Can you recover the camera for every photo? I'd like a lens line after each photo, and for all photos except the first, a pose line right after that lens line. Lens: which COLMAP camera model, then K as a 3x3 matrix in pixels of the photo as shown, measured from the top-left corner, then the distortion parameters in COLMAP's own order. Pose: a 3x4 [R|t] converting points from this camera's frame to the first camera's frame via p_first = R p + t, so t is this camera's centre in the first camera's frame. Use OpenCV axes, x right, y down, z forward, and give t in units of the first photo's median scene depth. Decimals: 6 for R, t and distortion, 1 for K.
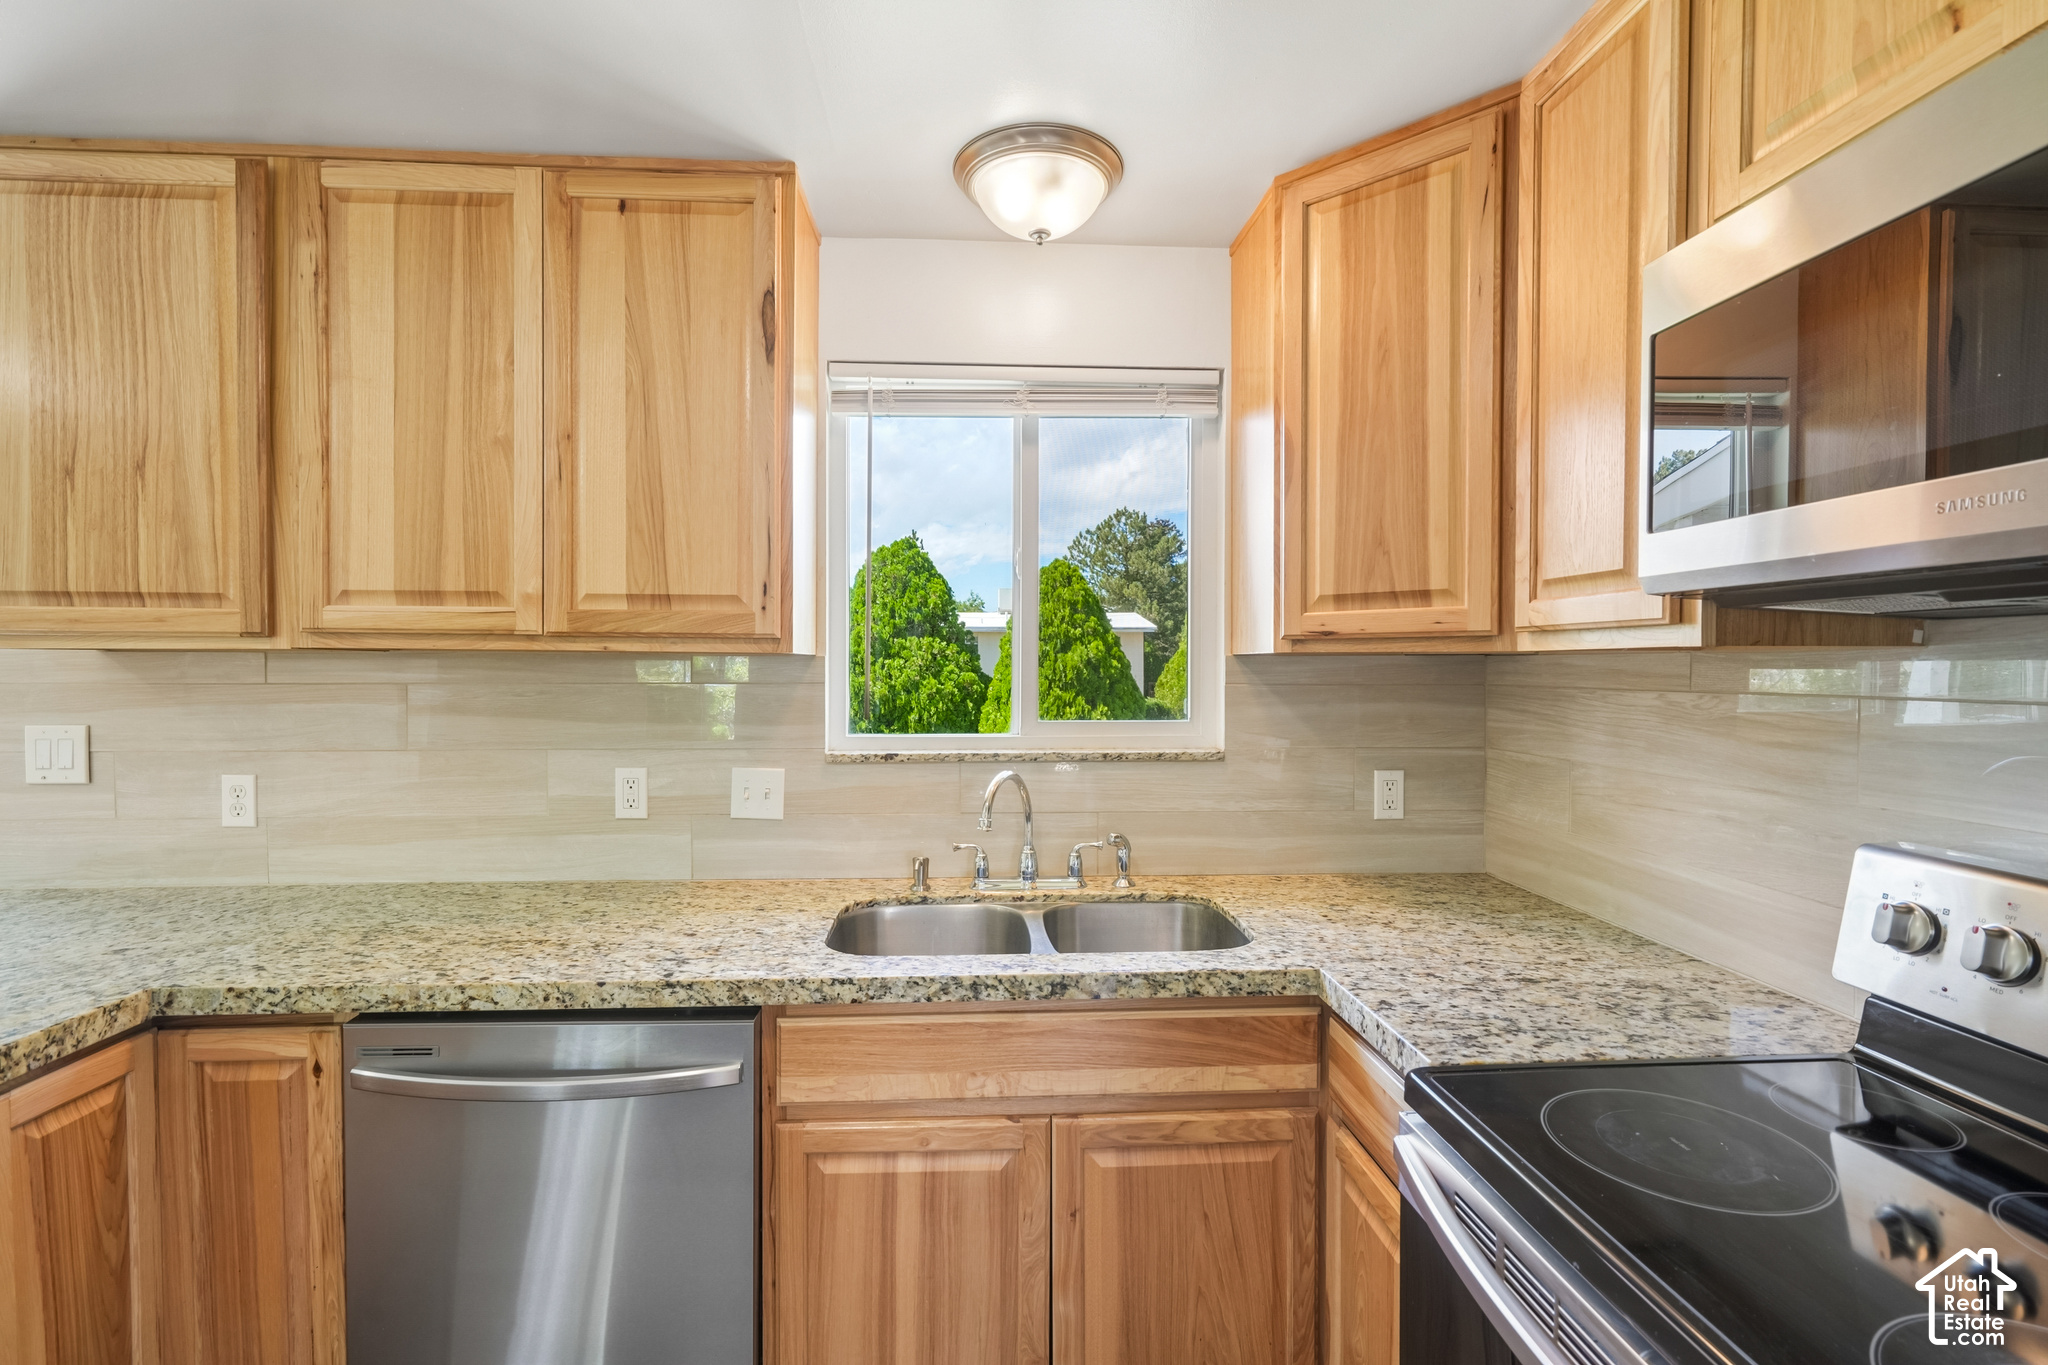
lens RADIAL K [[924.5, 0, 1021.0], [0, 924.5, 681.7], [0, 0, 1]] dist [-0.003045, 0.000953]
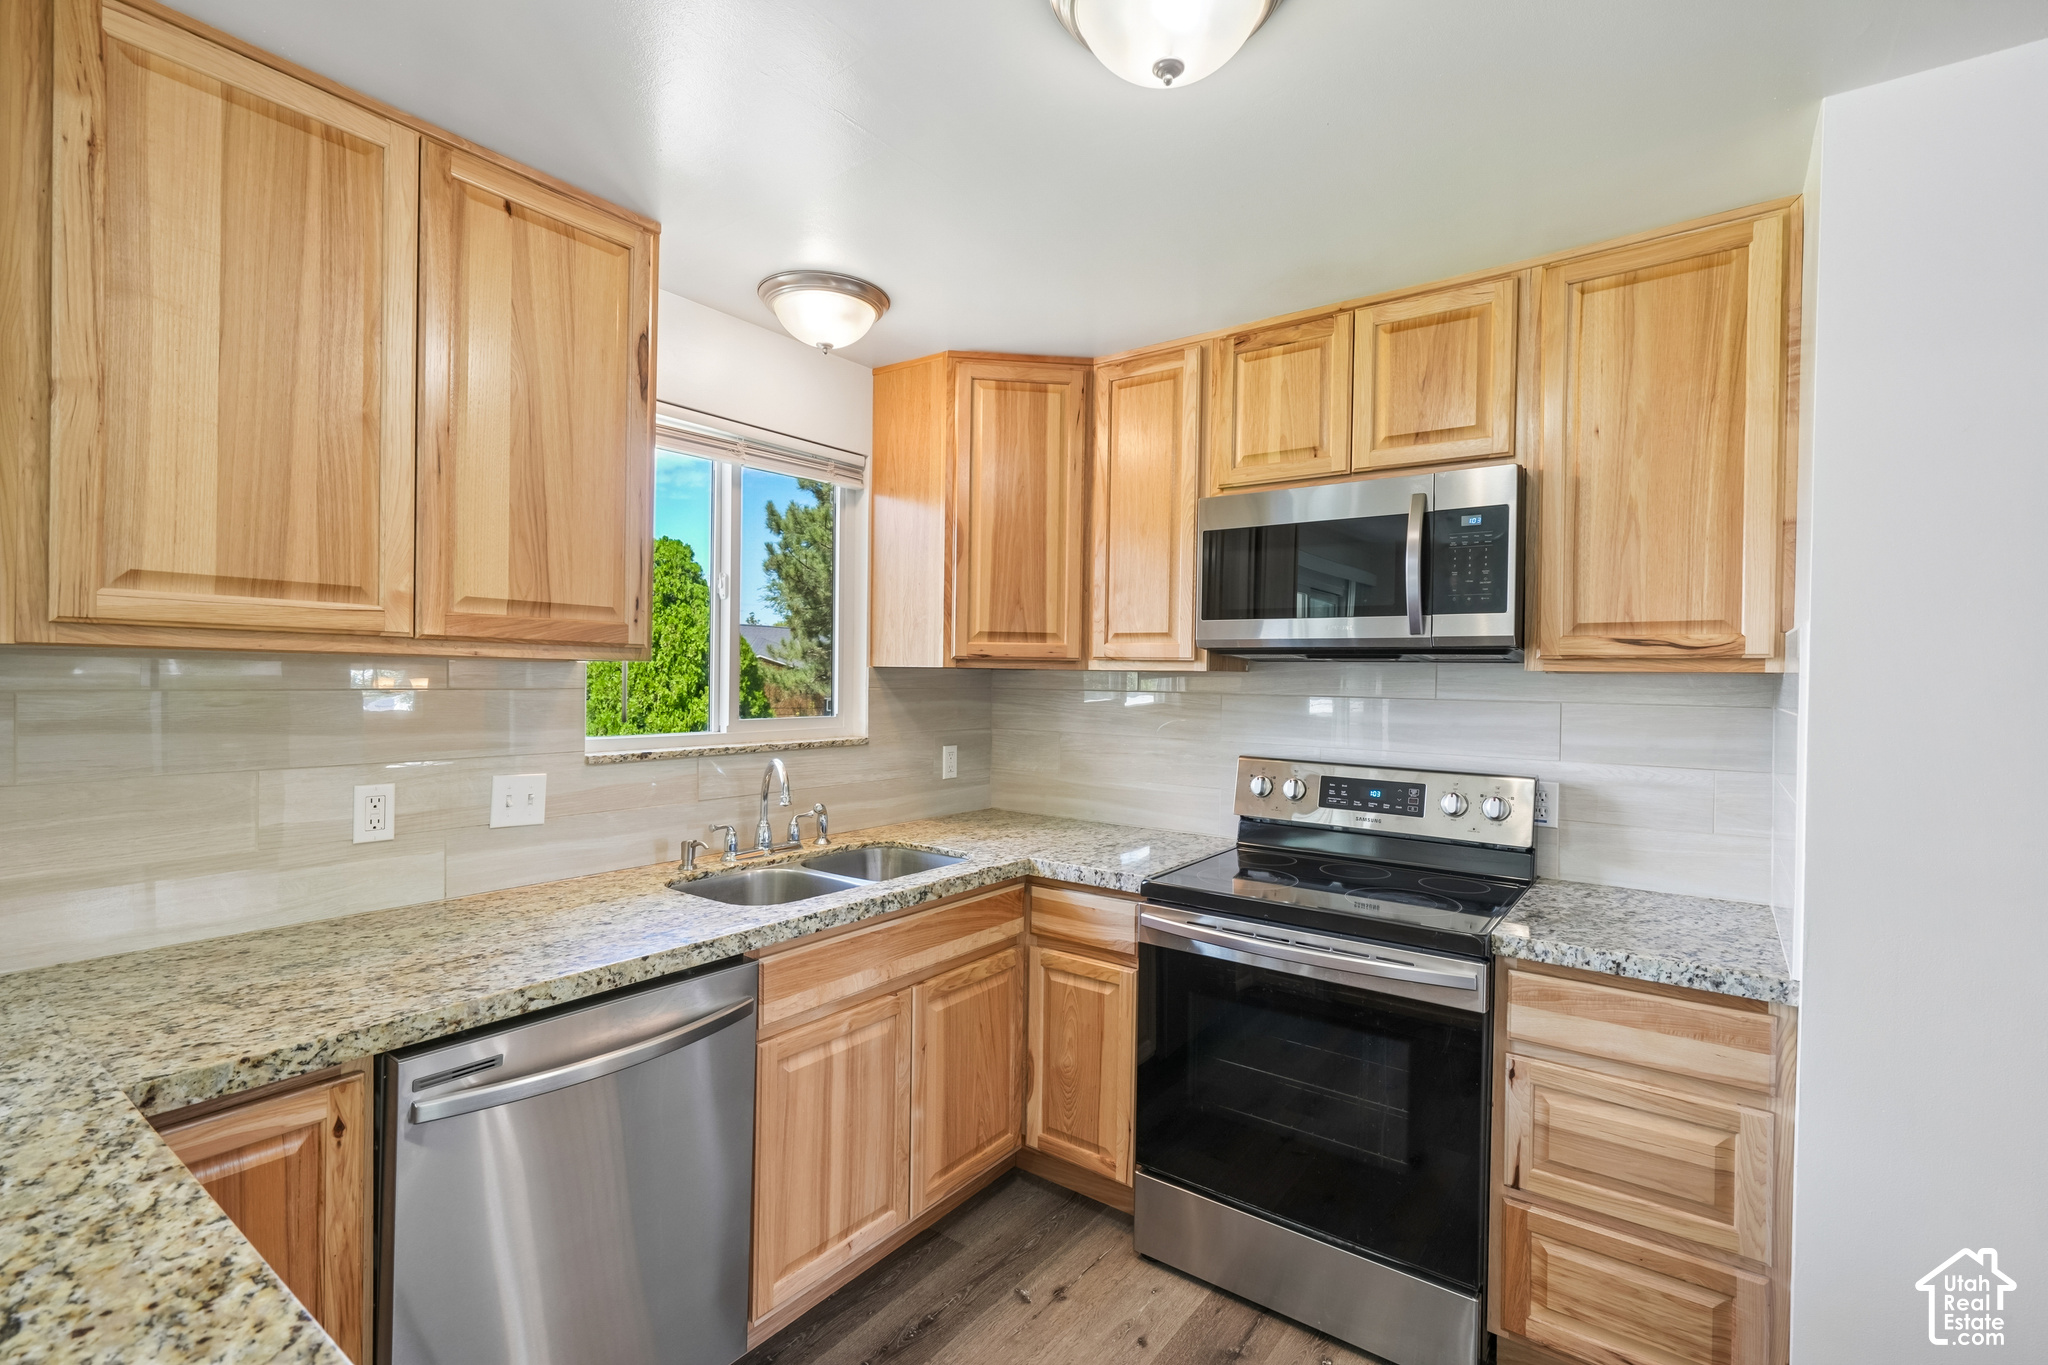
lens RADIAL K [[924.5, 0, 1031.1], [0, 924.5, 681.9], [0, 0, 1]] dist [-0.003045, 0.000953]
pose [[0.636061, 0.001981, 0.771636, -0.849436], [-0.001120, 0.999998, -0.001644, -0.005675], [-0.771638, 0.000182, 0.636062, -0.062227]]
